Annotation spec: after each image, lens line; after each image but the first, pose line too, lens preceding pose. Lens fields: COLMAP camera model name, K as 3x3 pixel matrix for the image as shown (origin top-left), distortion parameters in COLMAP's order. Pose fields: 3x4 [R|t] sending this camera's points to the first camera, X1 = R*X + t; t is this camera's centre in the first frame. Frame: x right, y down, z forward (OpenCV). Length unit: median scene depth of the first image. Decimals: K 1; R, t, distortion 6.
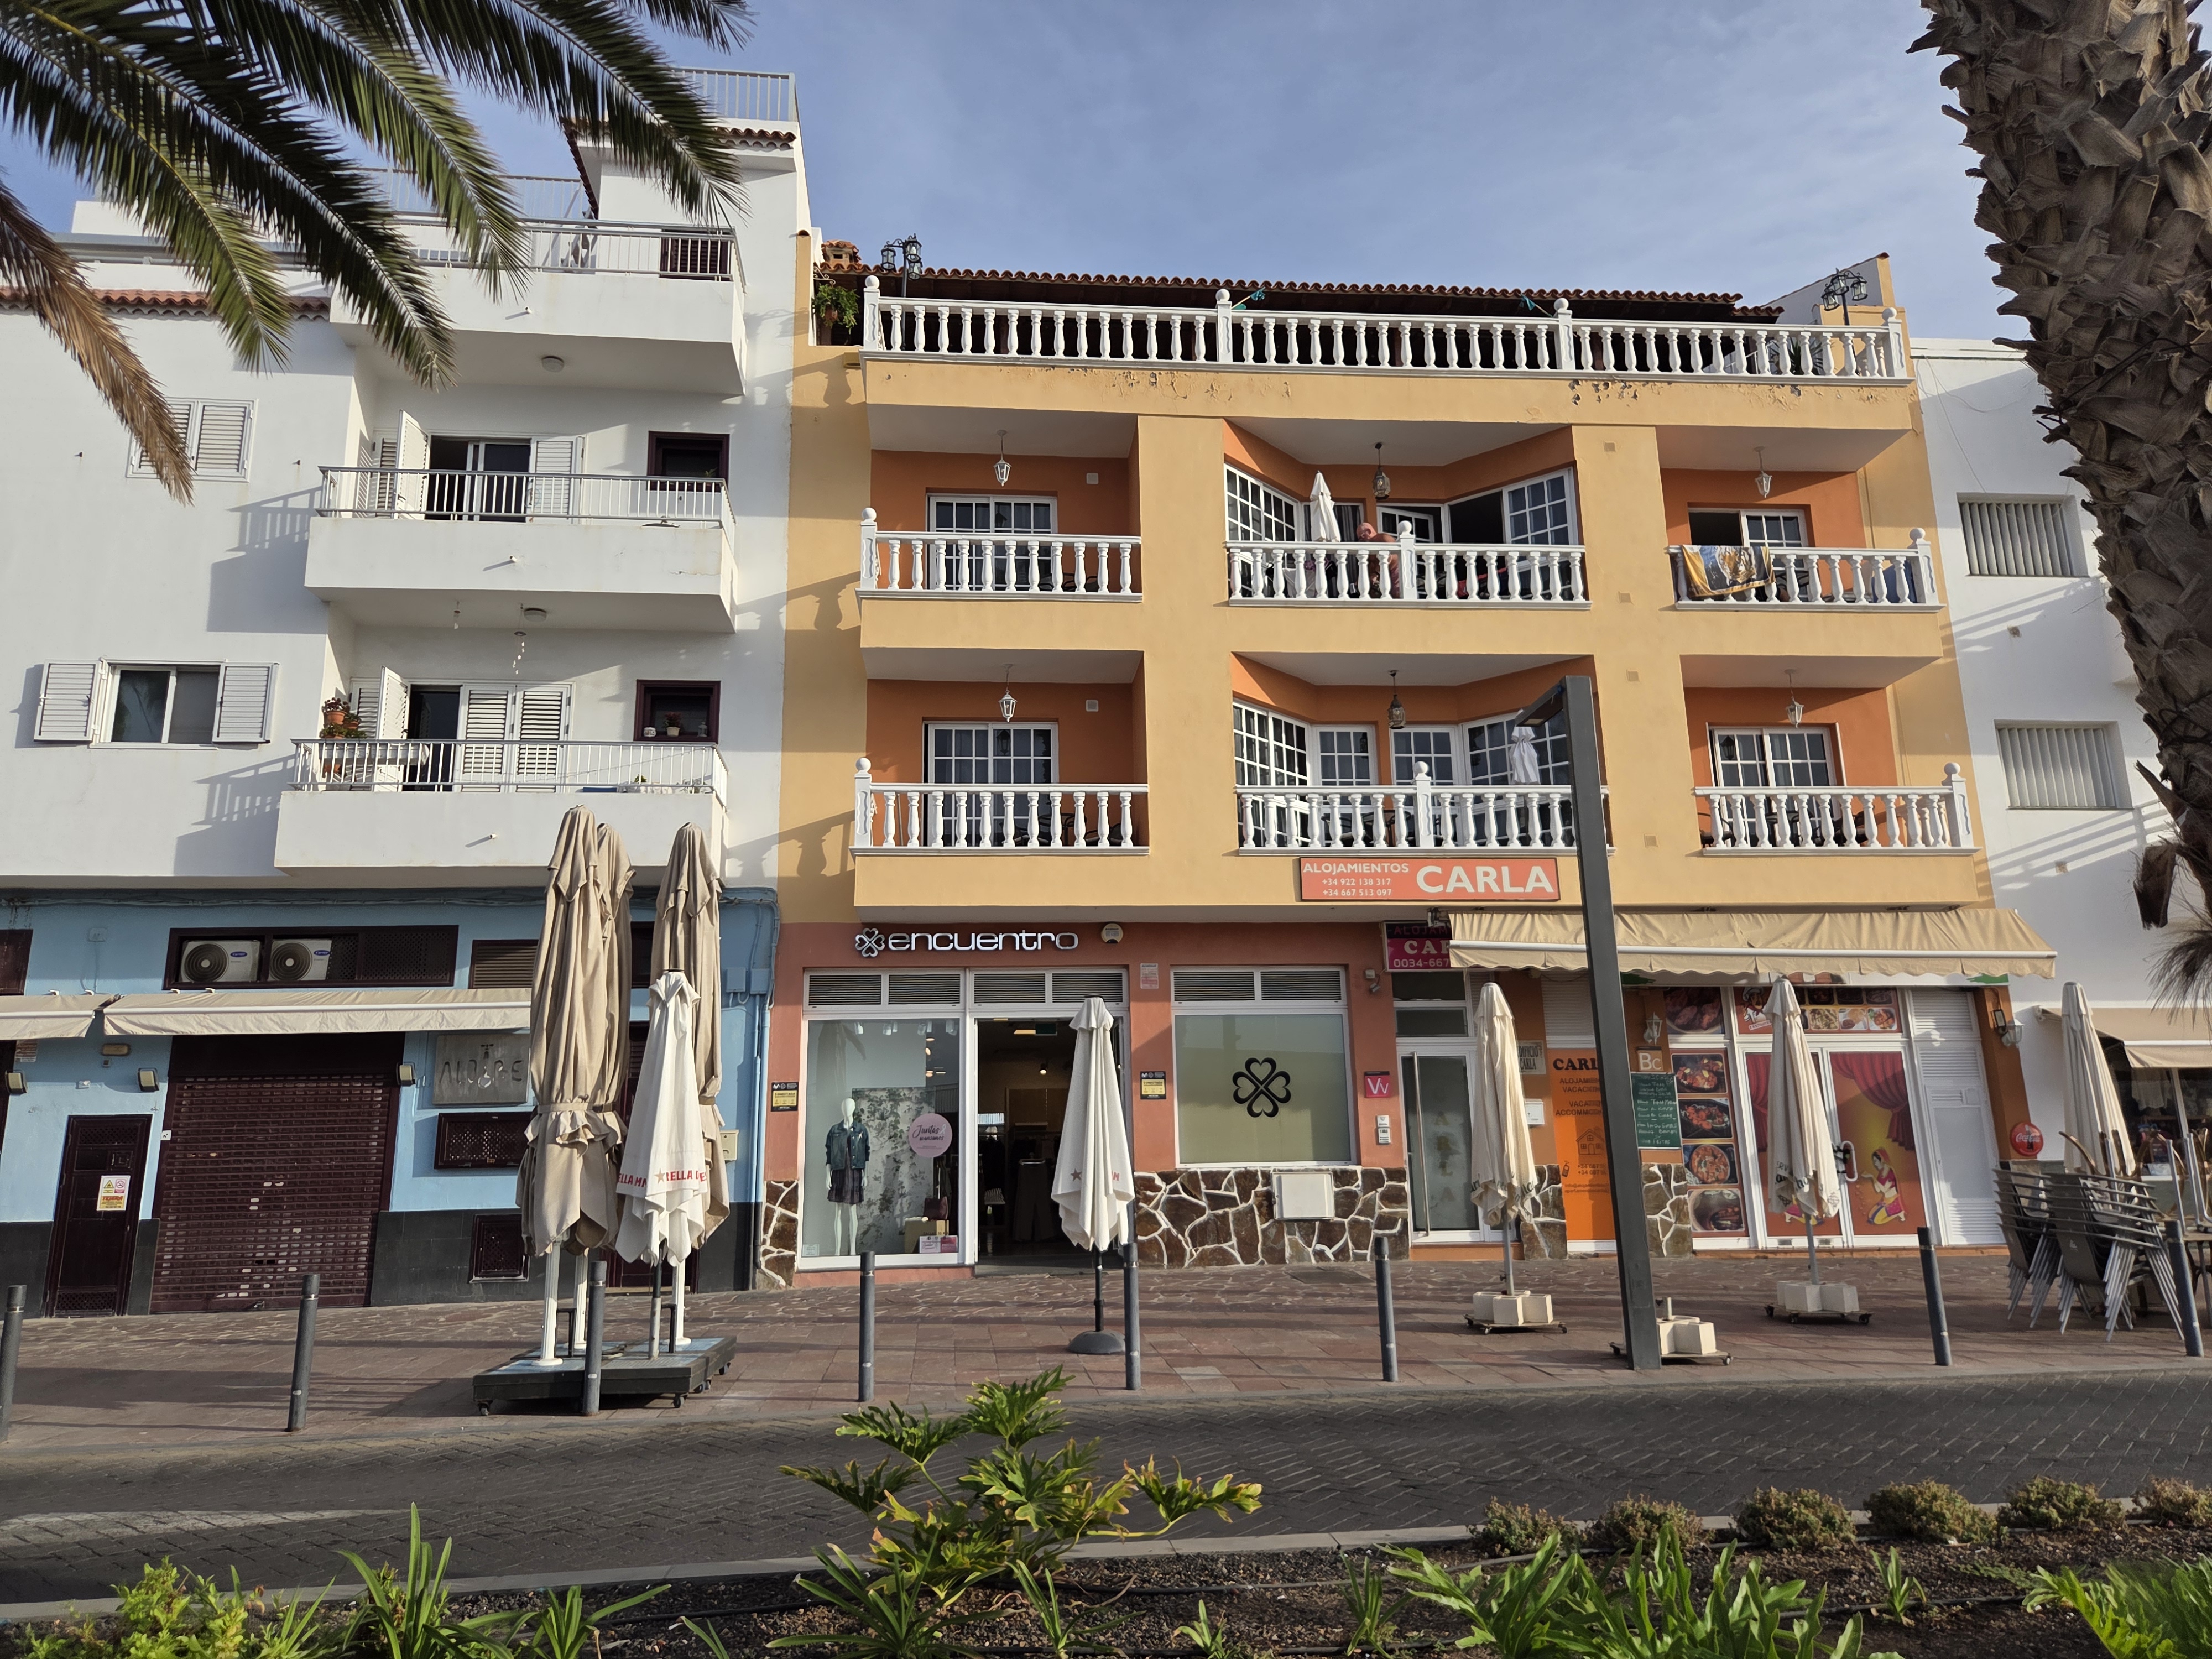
lens RADIAL K [[1465.7, 0, 1116.2], [0, 1465.7, 843.5], [0, 0, 1]] dist [0.093174, -0.068711]
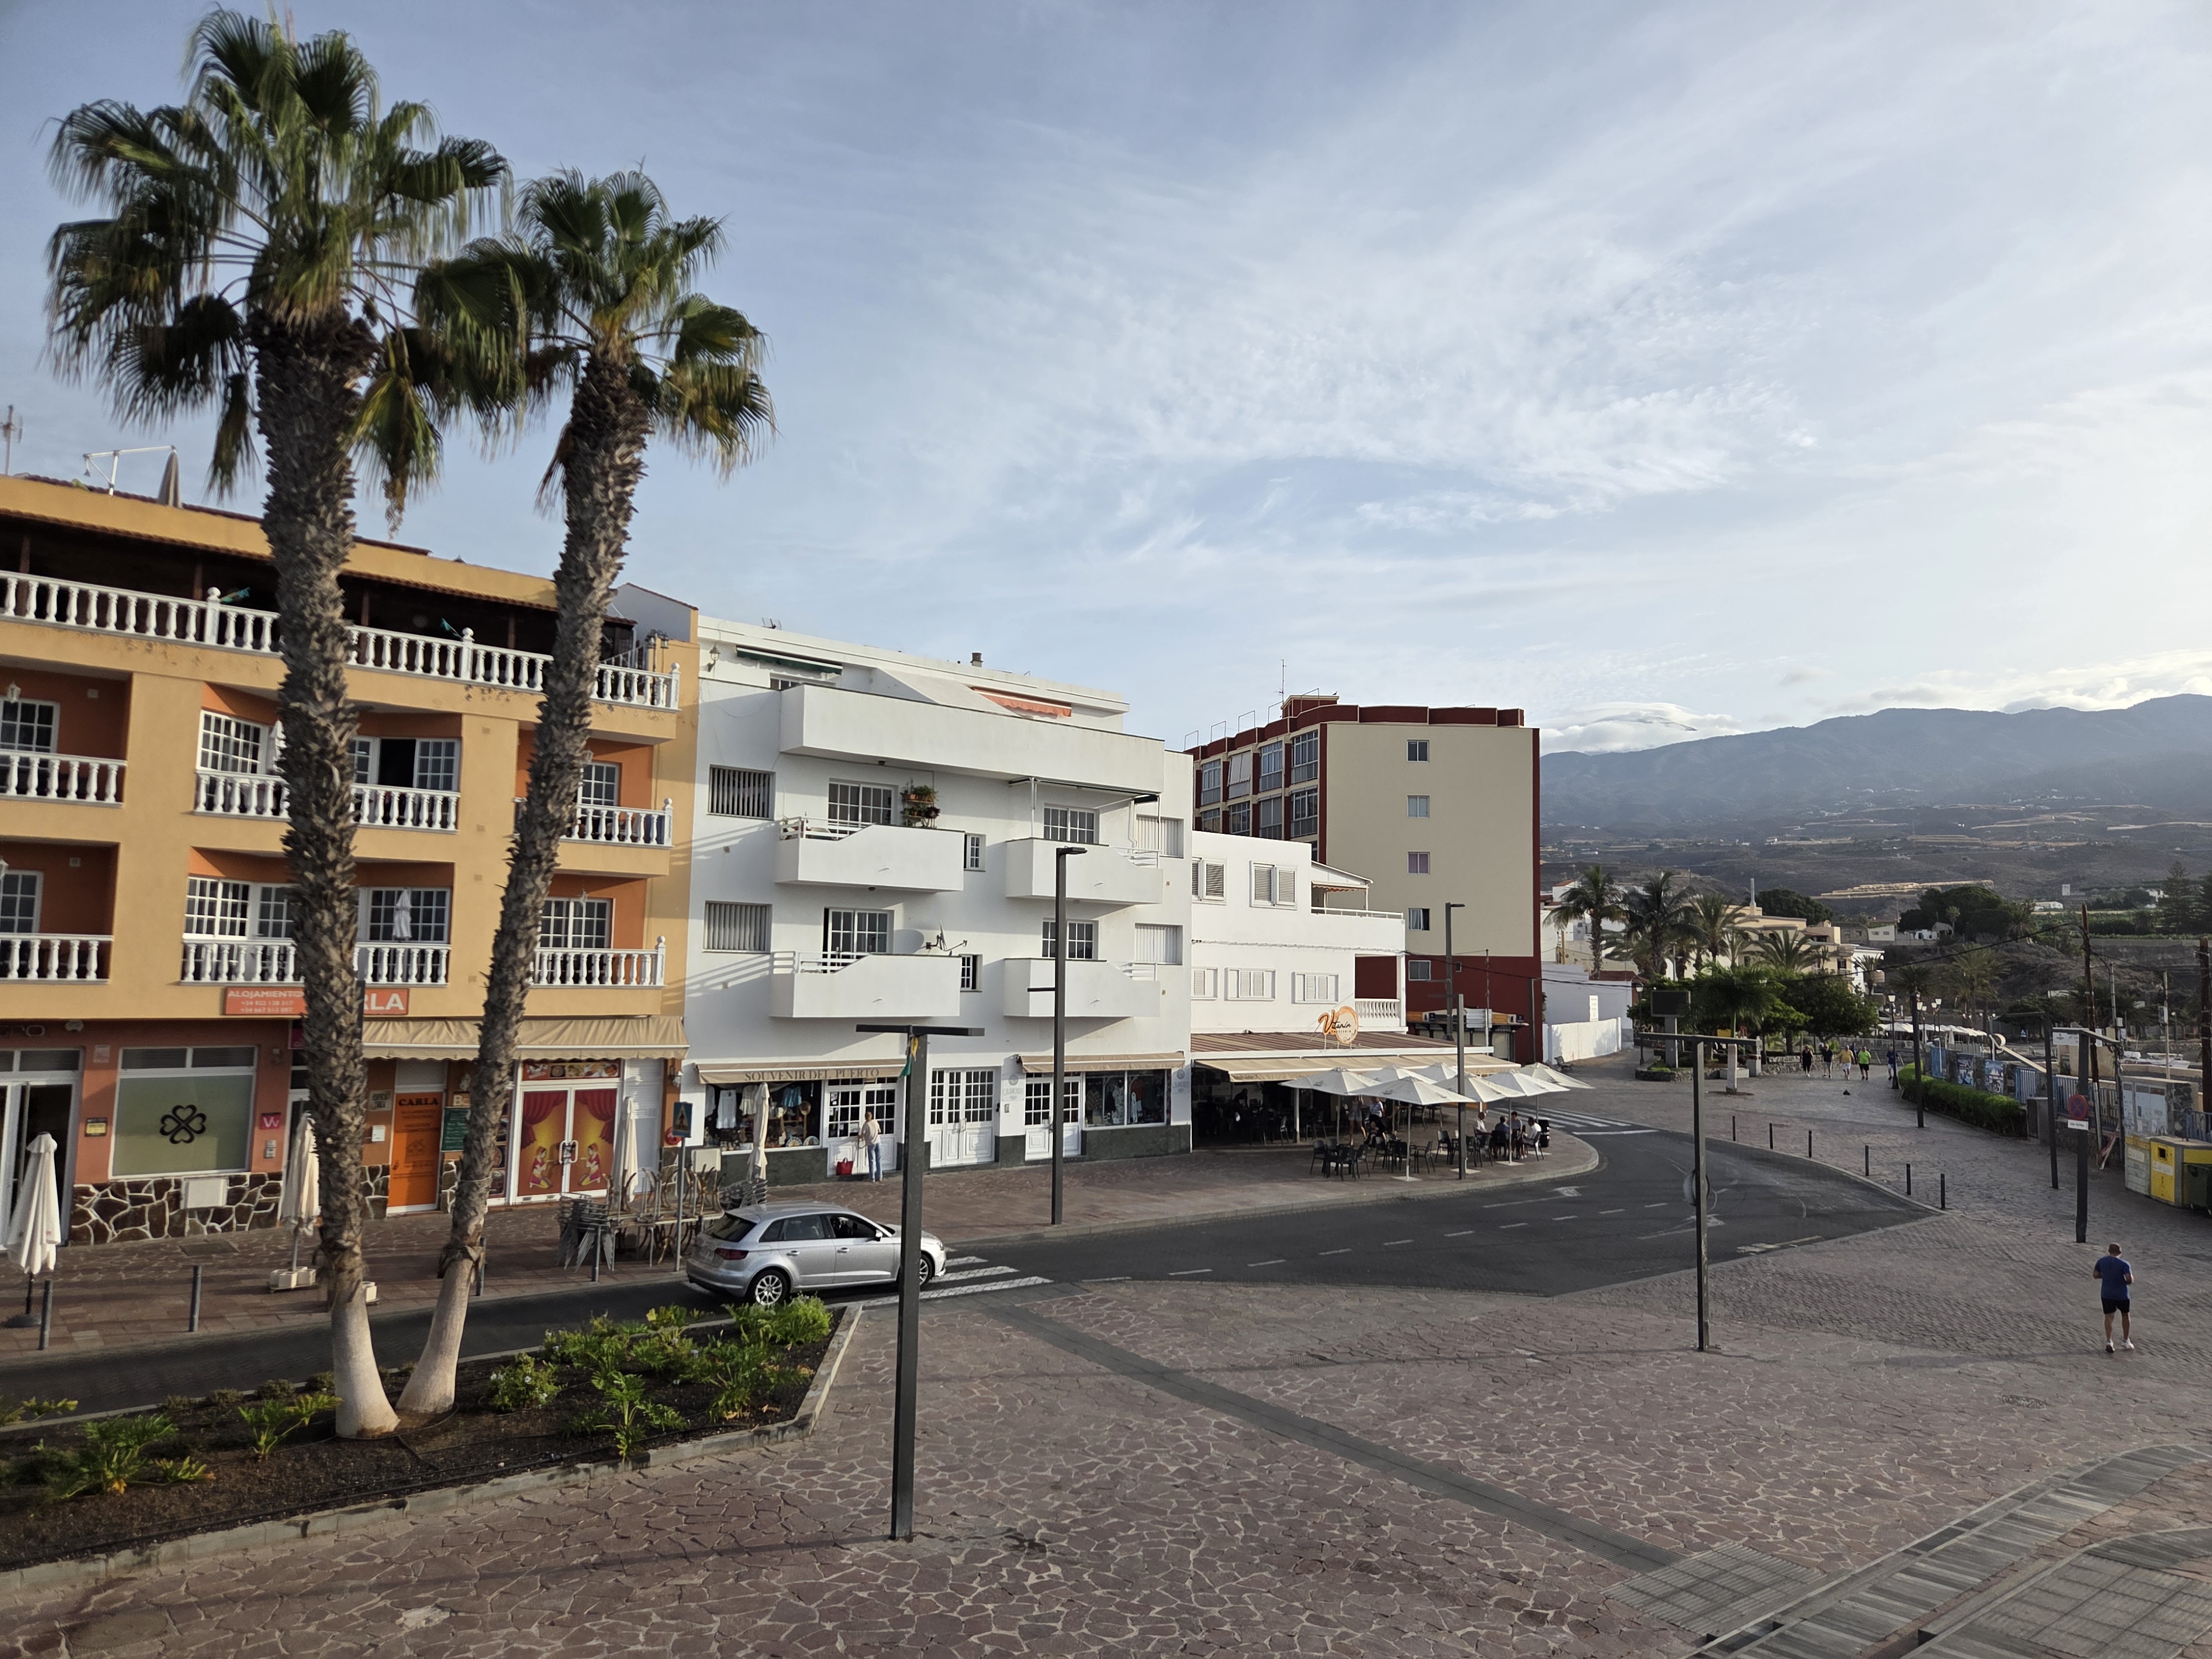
lens RADIAL K [[1465.7, 0, 1116.2], [0, 1465.7, 843.5], [0, 0, 1]] dist [0.093174, -0.068711]
pose [[0.831331, 0.087361, 0.548869, 0.020040], [-0.151236, 0.985861, 0.072151, -0.389435], [-0.534805, -0.142990, 0.832789, -0.804061]]
